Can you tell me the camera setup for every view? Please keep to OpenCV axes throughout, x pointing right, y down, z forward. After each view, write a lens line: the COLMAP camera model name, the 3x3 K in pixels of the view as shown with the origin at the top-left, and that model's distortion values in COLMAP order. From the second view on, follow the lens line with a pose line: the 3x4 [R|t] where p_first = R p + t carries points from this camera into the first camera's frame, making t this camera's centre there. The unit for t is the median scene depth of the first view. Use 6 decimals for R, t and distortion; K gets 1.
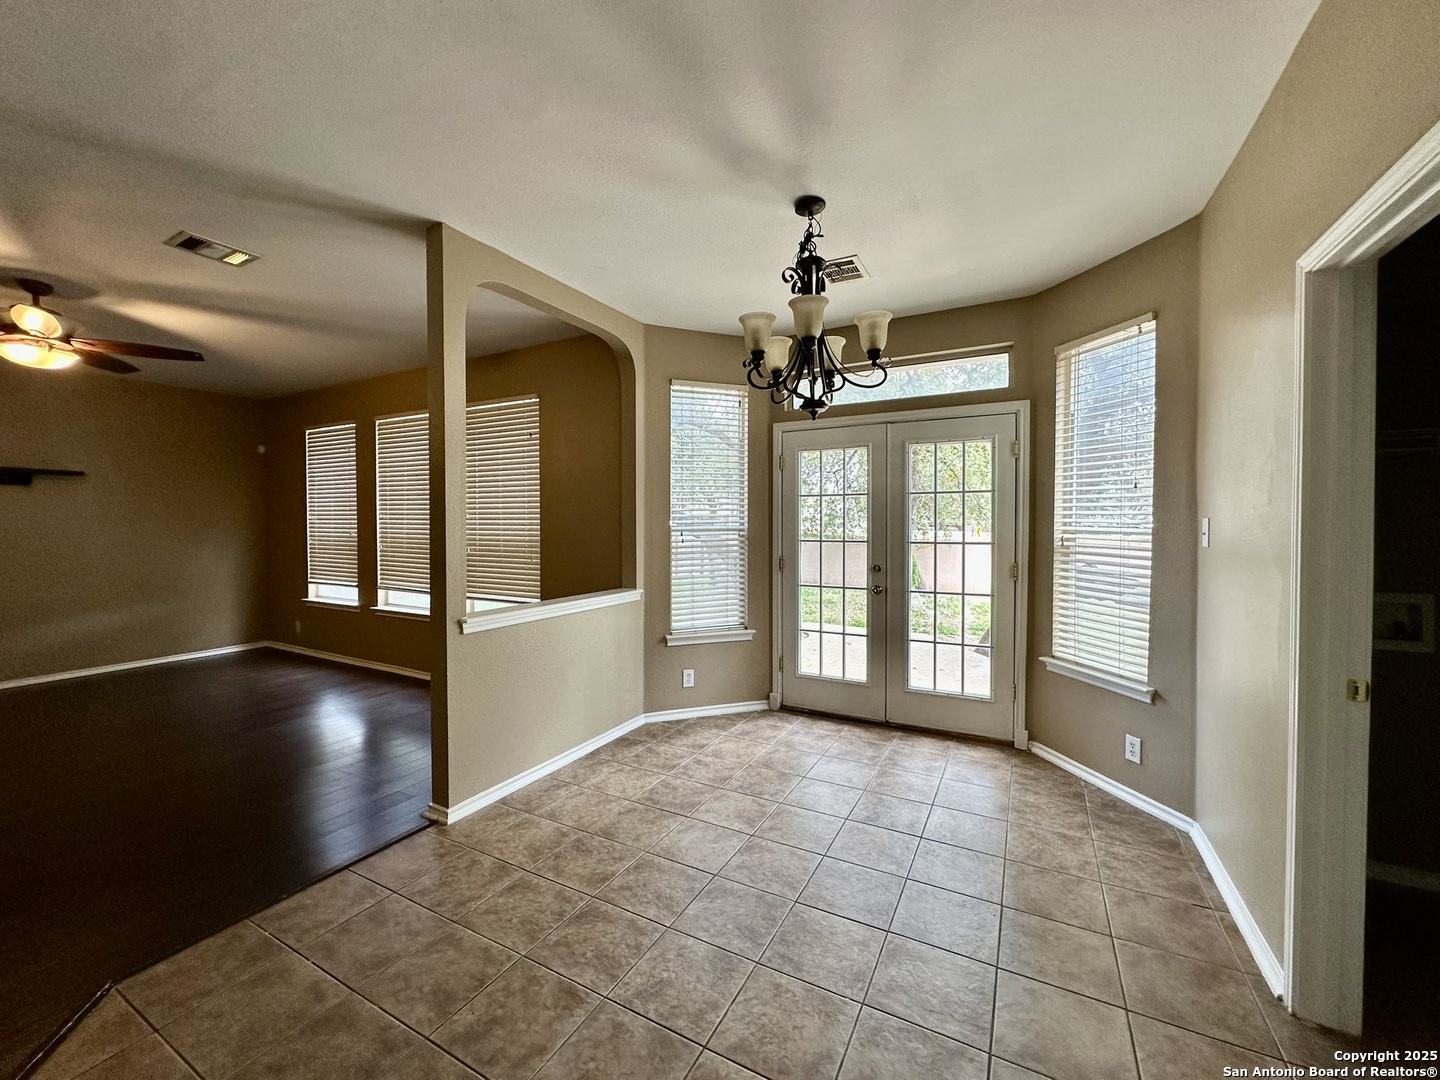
lens RADIAL K [[574.5, 0, 720.6], [0, 574.5, 534.5], [0, 0, 1]] dist [-0.005630, 0.000013]
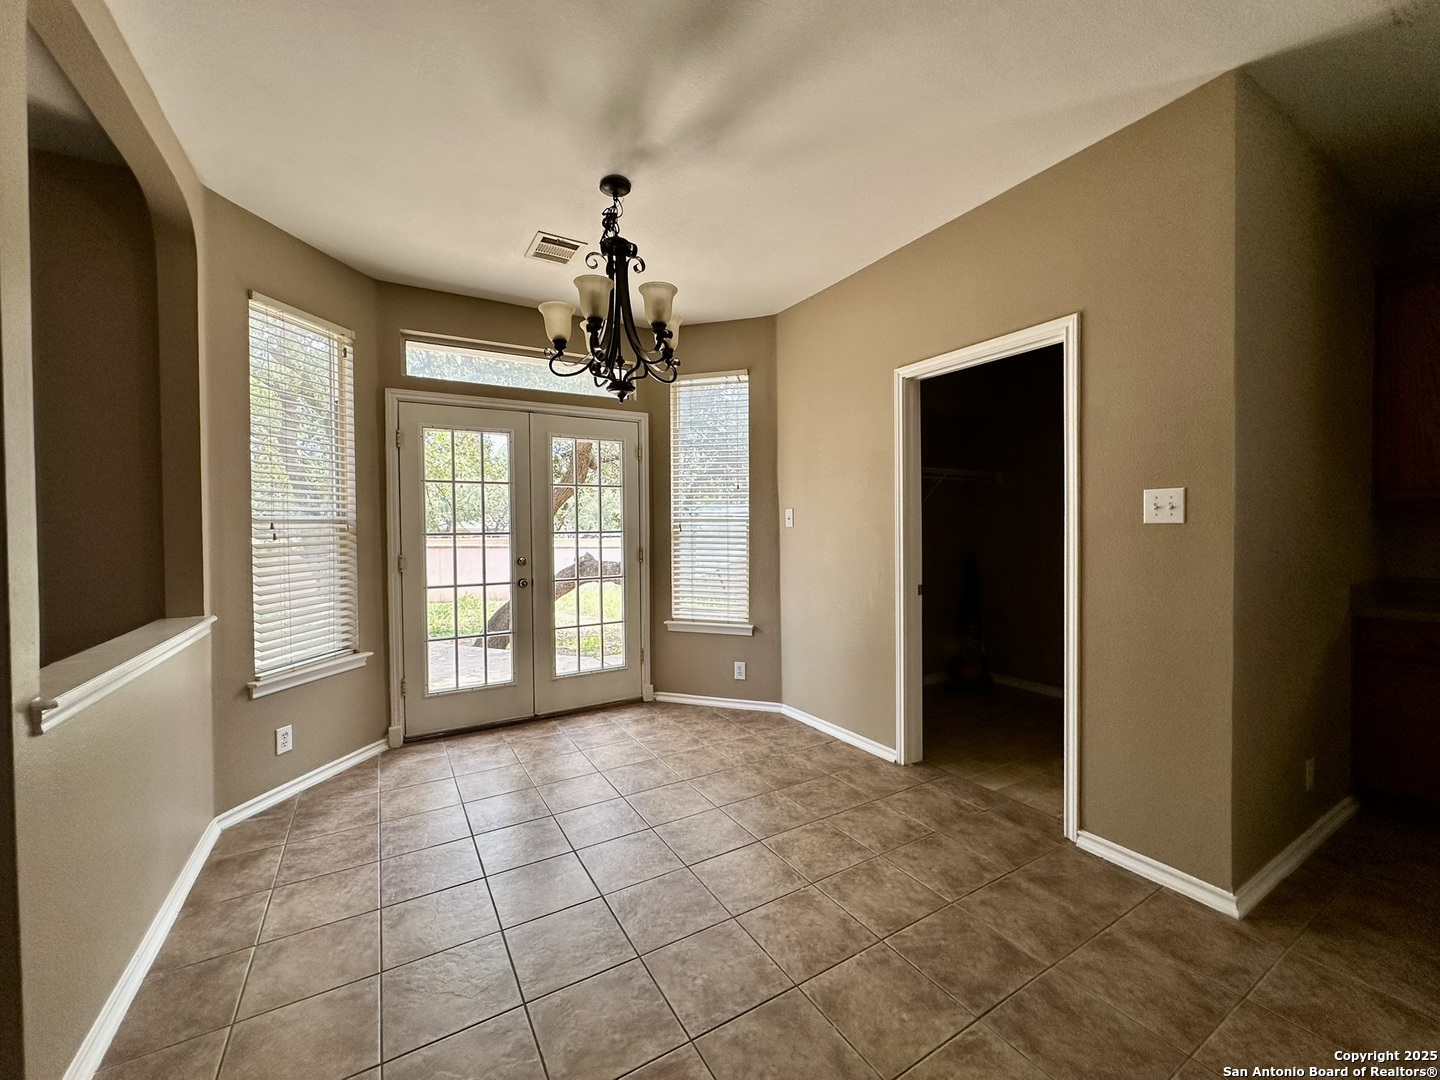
lens RADIAL K [[574.5, 0, 720.6], [0, 574.5, 534.5], [0, 0, 1]] dist [-0.005630, 0.000013]
pose [[0.513859, -0.016351, 0.857719, -0.410170], [0.025935, 0.999657, 0.003520, 0.021552], [-0.857482, 0.020436, 0.514107, 0.229306]]
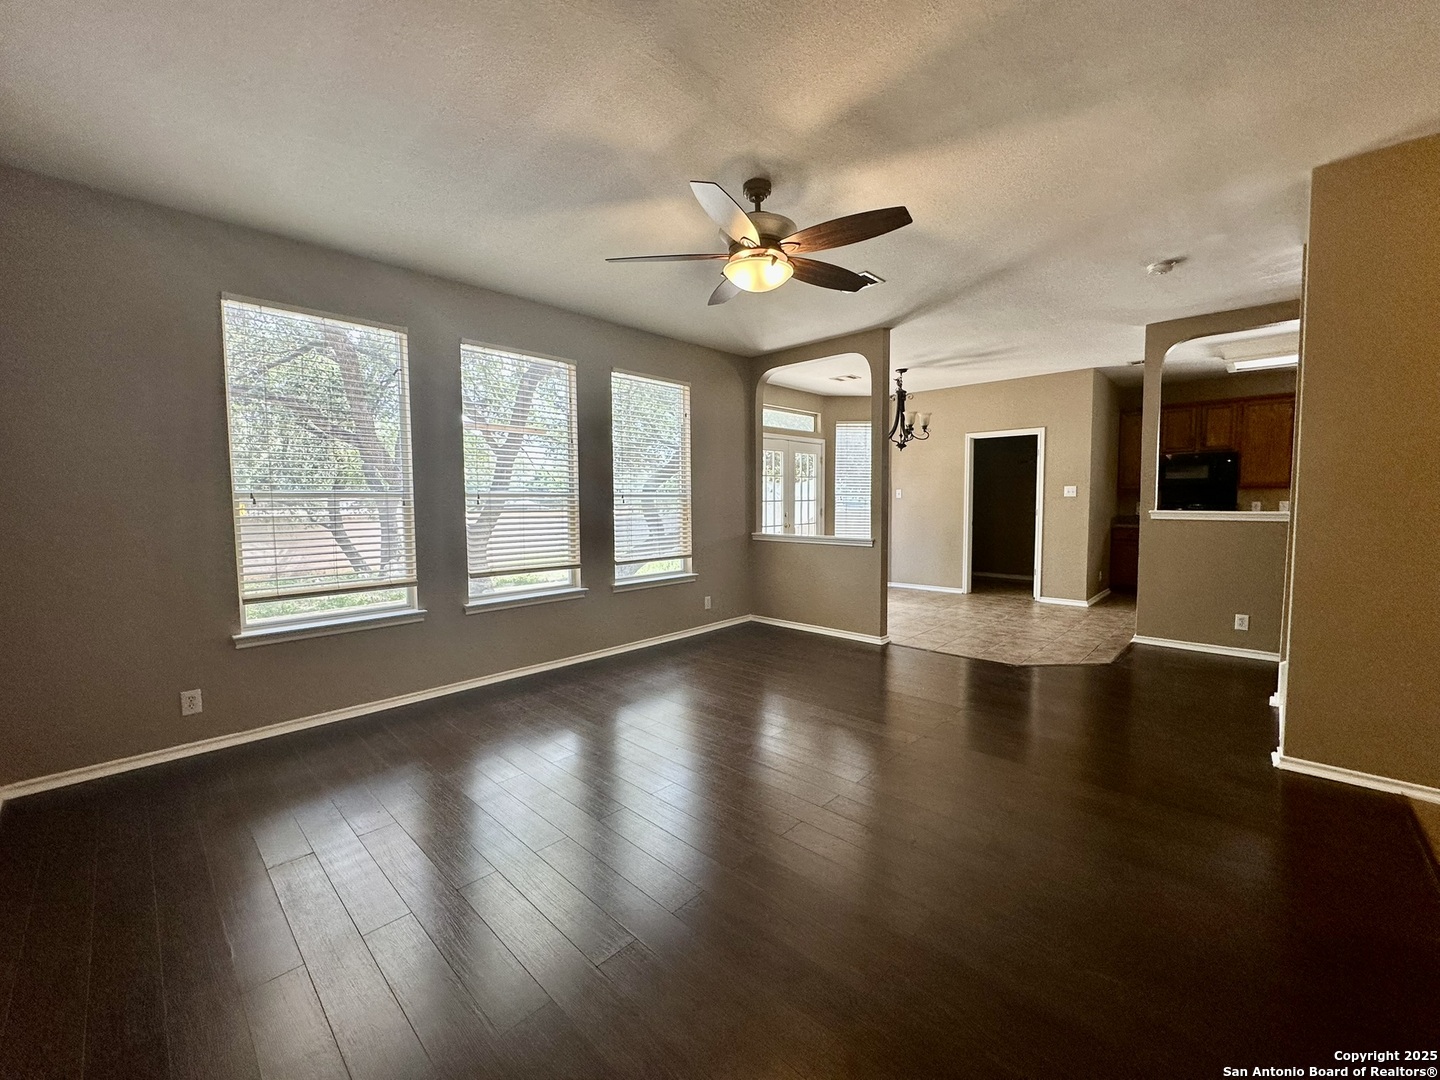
lens RADIAL K [[566.3, 0, 741.2], [0, 566.3, 531.5], [0, 0, 1]] dist [-0.000127, 0.000048]
pose [[0.236614, -0.061050, 0.969684, -1.719771], [0.030367, 0.998001, 0.055423, 0.002435], [-0.971129, 0.016333, 0.237995, 0.737807]]
